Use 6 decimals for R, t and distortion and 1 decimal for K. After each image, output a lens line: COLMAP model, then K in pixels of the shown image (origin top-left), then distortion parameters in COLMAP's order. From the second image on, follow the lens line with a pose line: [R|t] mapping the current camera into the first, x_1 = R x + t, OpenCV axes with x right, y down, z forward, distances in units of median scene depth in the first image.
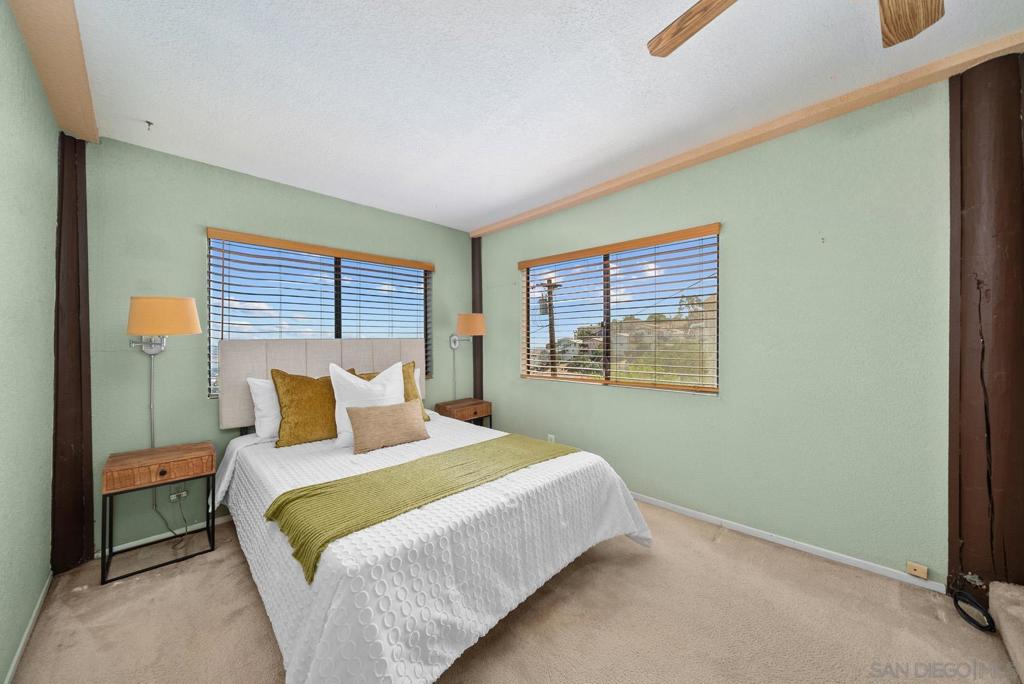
lens RADIAL K [[357.0, 0, 508.3], [0, 357.0, 343.1], [0, 0, 1]] dist [-0.010081, 0.000129]
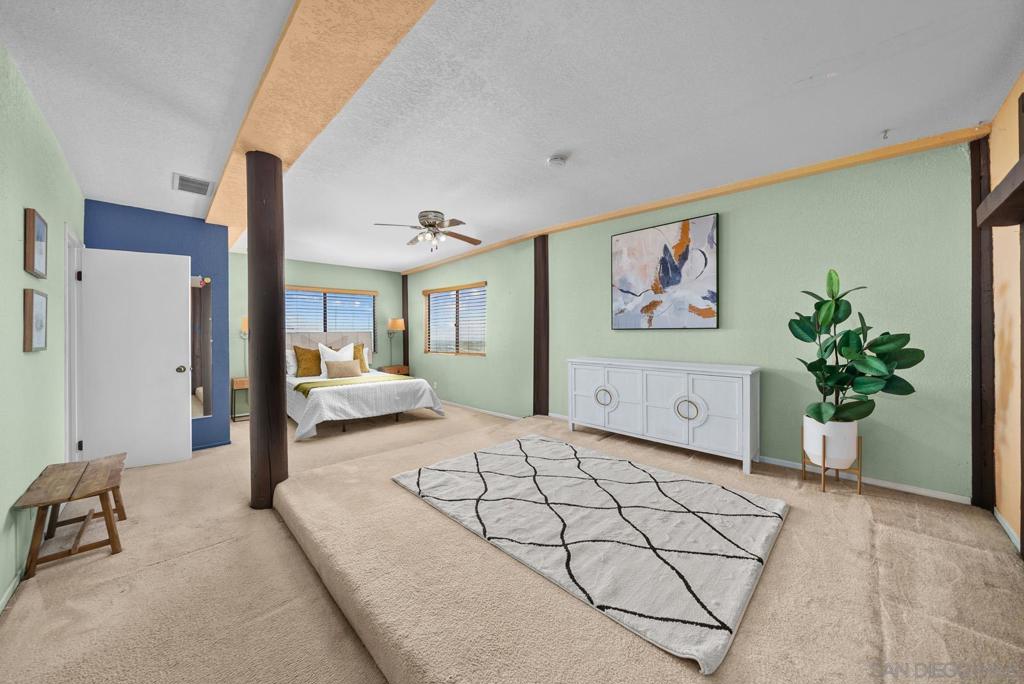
lens RADIAL K [[348.7, 0, 506.8], [0, 348.7, 332.7], [0, 0, 1]] dist [-0.001042, -0.000024]
pose [[0.999861, -0.001194, -0.016650, 0.593905], [0.001137, 0.999994, -0.003408, -0.001555], [0.016654, 0.003388, 0.999856, -0.974154]]
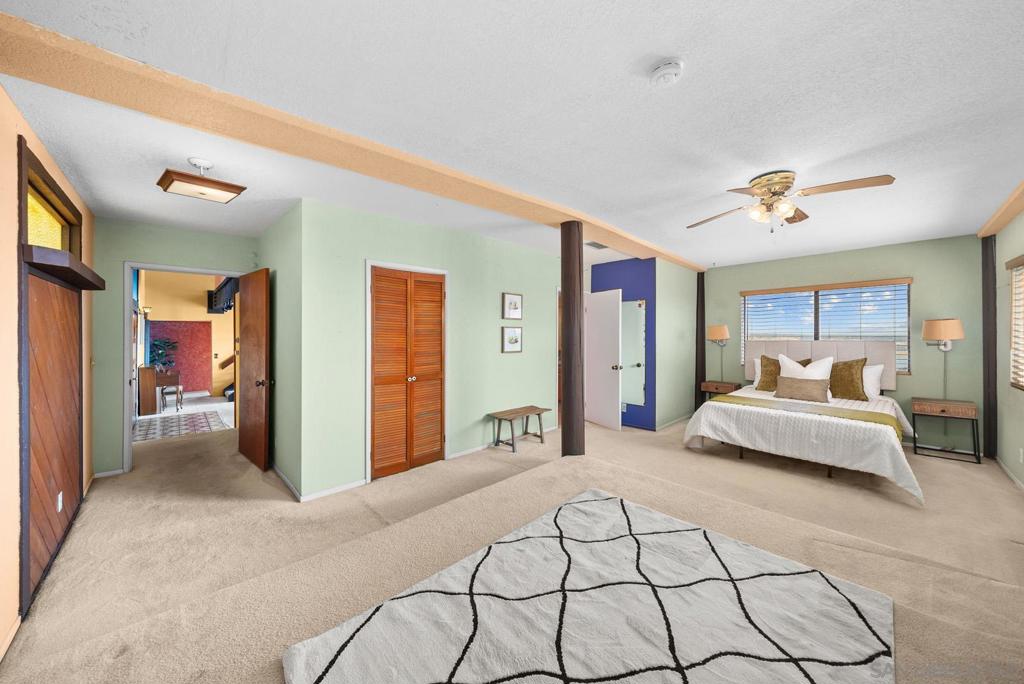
lens RADIAL K [[358.8, 0, 509.4], [0, 358.8, 331.1], [0, 0, 1]] dist [-0.011880, -0.000016]
pose [[-0.032609, -0.001175, -0.999467, 1.200151], [-0.000522, 0.999999, -0.001159, -0.053563], [0.999468, 0.000484, -0.032610, -0.344324]]
